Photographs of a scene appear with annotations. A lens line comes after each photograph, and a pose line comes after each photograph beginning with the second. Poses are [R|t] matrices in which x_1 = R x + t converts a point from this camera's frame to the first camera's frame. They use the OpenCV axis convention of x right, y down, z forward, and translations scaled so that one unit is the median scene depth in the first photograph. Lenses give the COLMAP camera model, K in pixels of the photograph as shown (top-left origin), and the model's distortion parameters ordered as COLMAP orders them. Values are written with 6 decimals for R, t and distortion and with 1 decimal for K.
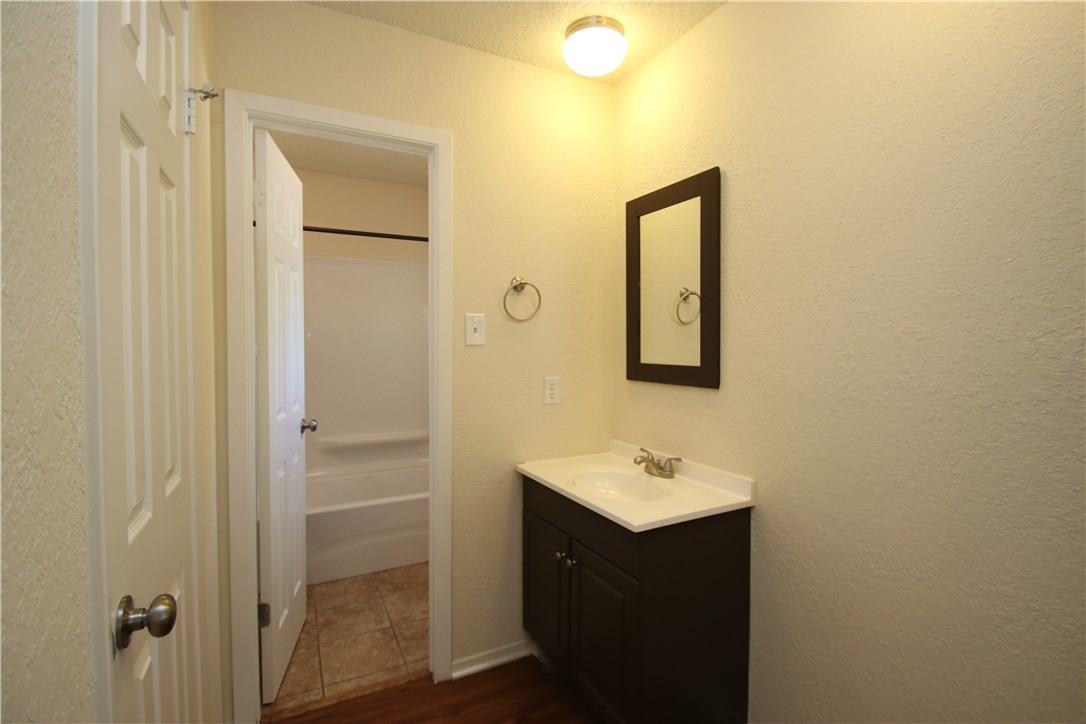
lens RADIAL K [[509.9, 0, 543.7], [0, 509.9, 358.5], [0, 0, 1]] dist [-0.003032, -0.000157]
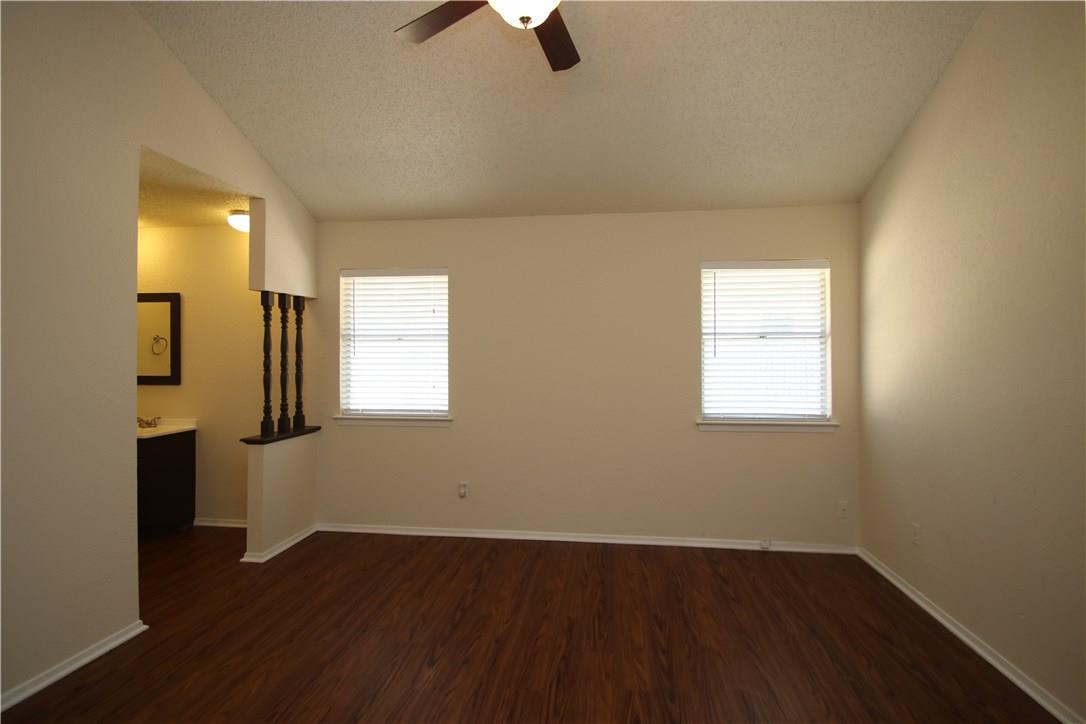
lens RADIAL K [[509.9, 0, 542.9], [0, 509.9, 360.5], [0, 0, 1]] dist [-0.003032, -0.000157]
pose [[0.556276, 0.001028, 0.830997, -0.661295], [0.014979, 0.999824, -0.011264, -0.001539], [-0.830862, 0.018713, 0.556163, -1.657007]]
